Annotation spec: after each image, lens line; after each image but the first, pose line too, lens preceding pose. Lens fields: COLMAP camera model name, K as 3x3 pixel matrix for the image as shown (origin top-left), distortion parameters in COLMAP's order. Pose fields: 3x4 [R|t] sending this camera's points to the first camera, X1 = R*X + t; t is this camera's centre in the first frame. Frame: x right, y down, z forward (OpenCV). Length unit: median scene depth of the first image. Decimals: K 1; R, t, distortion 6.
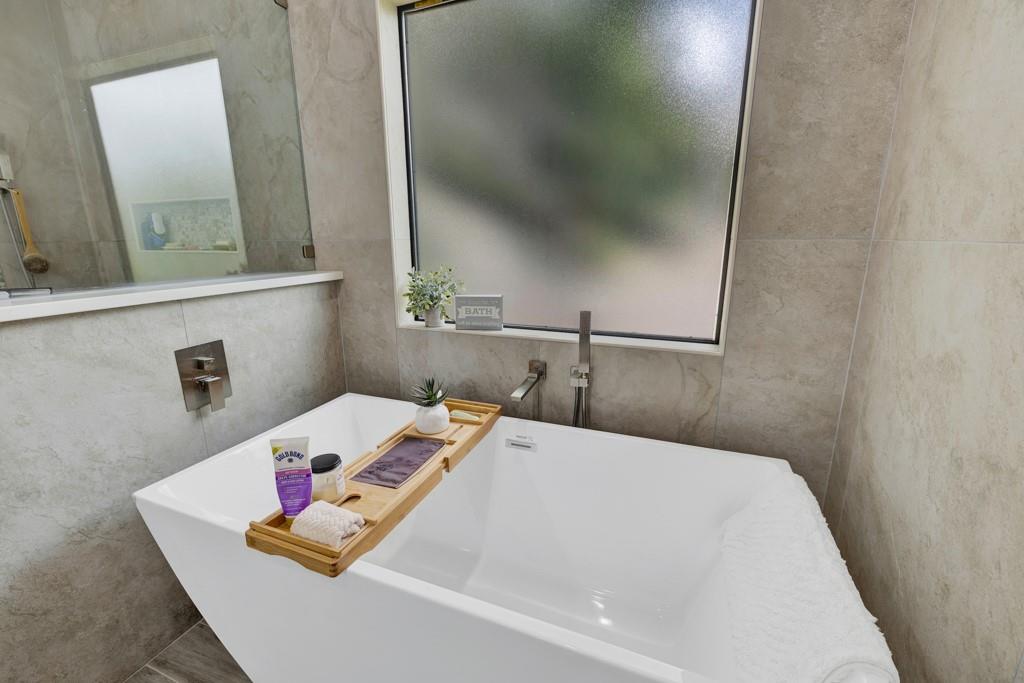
lens RADIAL K [[441.2, 0, 512.4], [0, 441.2, 339.1], [0, 0, 1]] dist [0.000421, 0.000298]
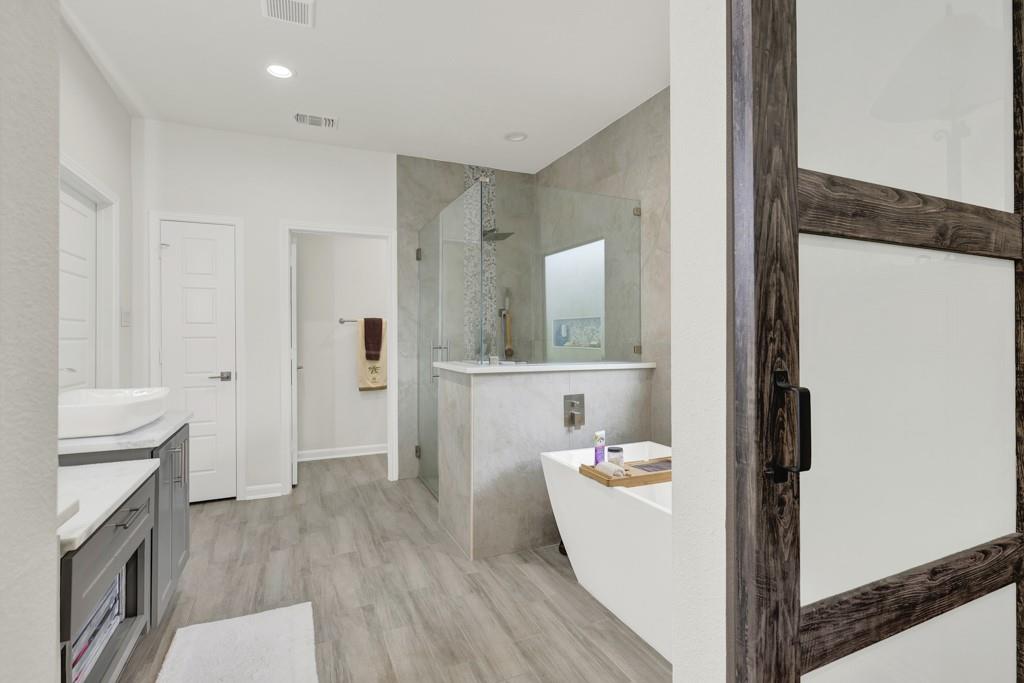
lens RADIAL K [[478.3, 0, 512.0], [0, 478.3, 341.5], [0, 0, 1]] dist [-0.000917, -0.000116]
pose [[0.725868, 0.015517, -0.687659, 0.400713], [-0.159342, 0.976343, -0.146164, 0.099562], [0.669124, 0.215668, 0.711169, -0.546134]]
